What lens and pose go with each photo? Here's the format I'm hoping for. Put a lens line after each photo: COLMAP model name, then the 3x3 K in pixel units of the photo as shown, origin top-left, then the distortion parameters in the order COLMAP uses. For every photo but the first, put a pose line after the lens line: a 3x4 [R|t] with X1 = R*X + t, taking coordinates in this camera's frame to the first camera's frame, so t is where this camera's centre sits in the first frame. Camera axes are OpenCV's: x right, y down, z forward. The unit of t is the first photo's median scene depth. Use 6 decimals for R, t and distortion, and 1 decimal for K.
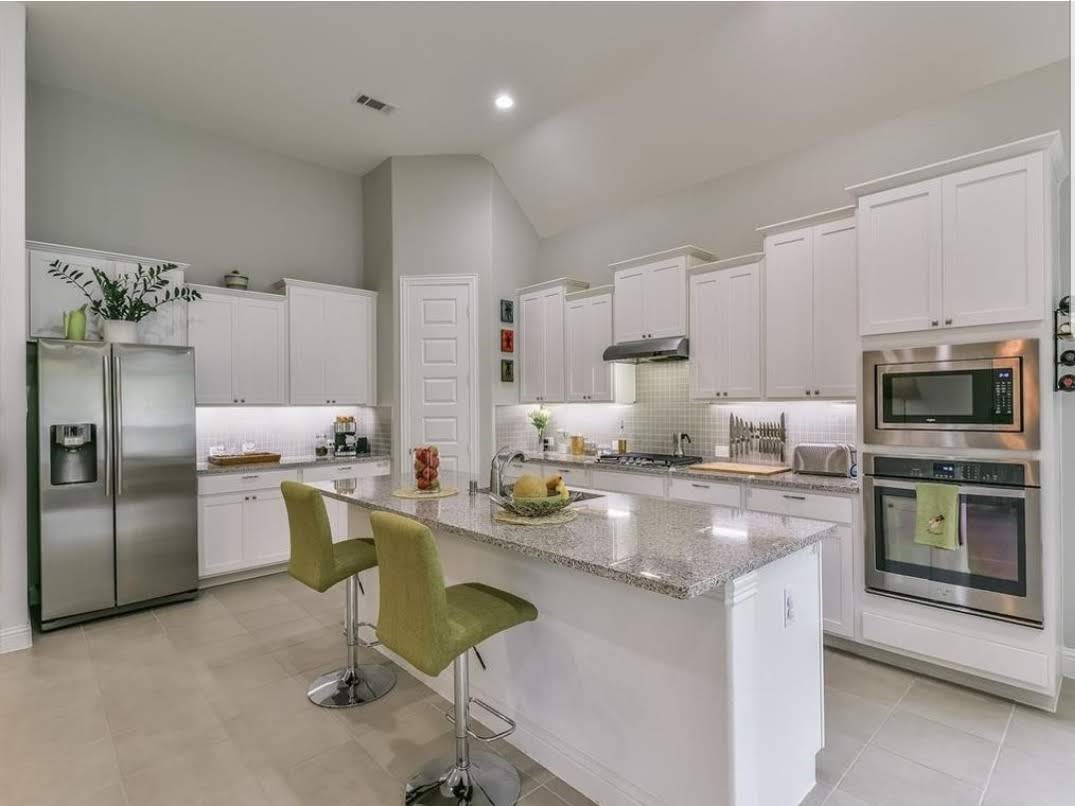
lens RADIAL K [[540.4, 0, 532.7], [0, 540.4, 402.4], [0, 0, 1]] dist [0.001836, 0.000017]
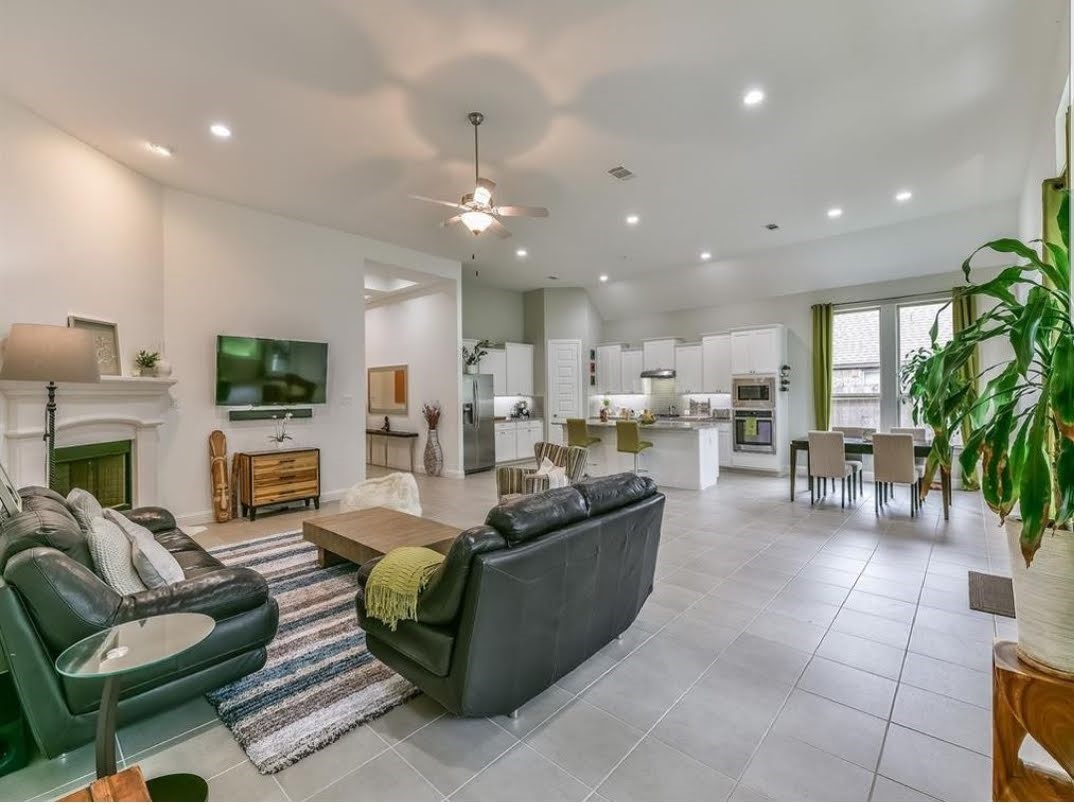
lens RADIAL K [[475.1, 0, 525.4], [0, 475.1, 396.4], [0, 0, 1]] dist [0.000254, 0.000018]
pose [[0.998151, -0.007001, 0.060373, -0.570805], [0.006309, 0.999912, 0.011640, -0.019992], [-0.060450, -0.011238, 0.998108, -1.256031]]
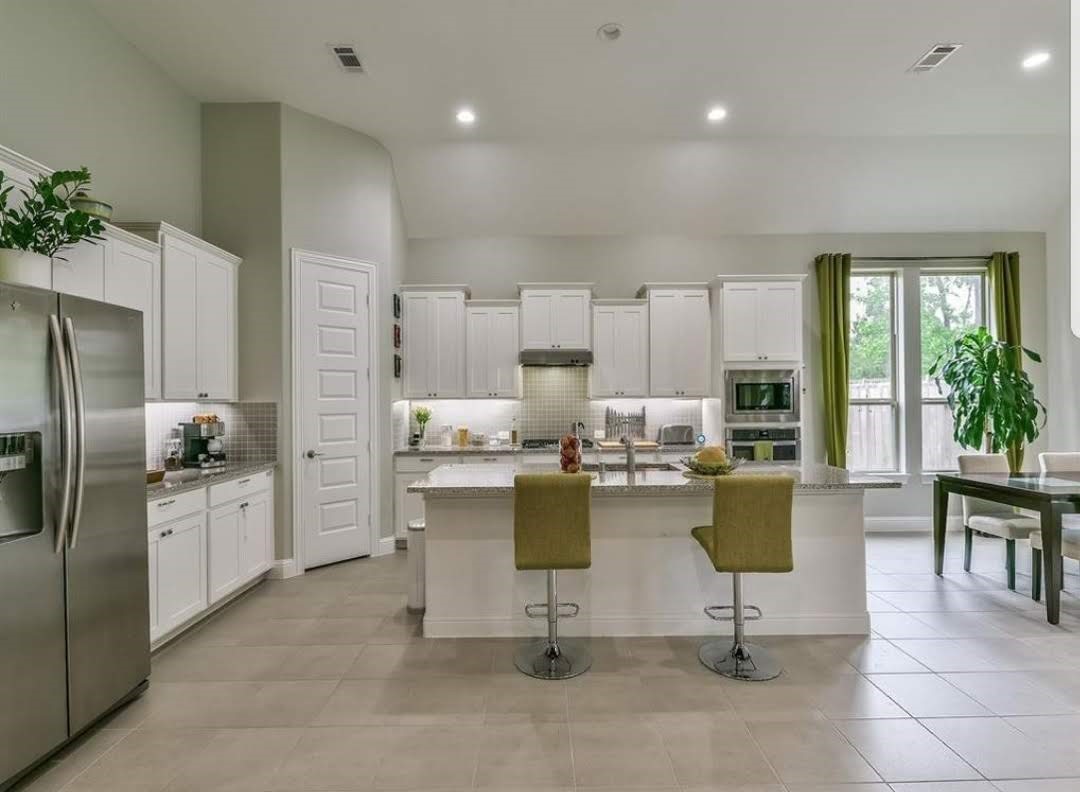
lens RADIAL K [[522.5, 0, 540.0], [0, 522.5, 396.0], [0, 0, 1]] dist [-0.000463, 0.000146]
pose [[0.677414, 0.009213, 0.735545, -0.715577], [-0.003462, 0.999950, -0.009336, 0.005203], [-0.735594, 0.003778, 0.677412, 0.197697]]
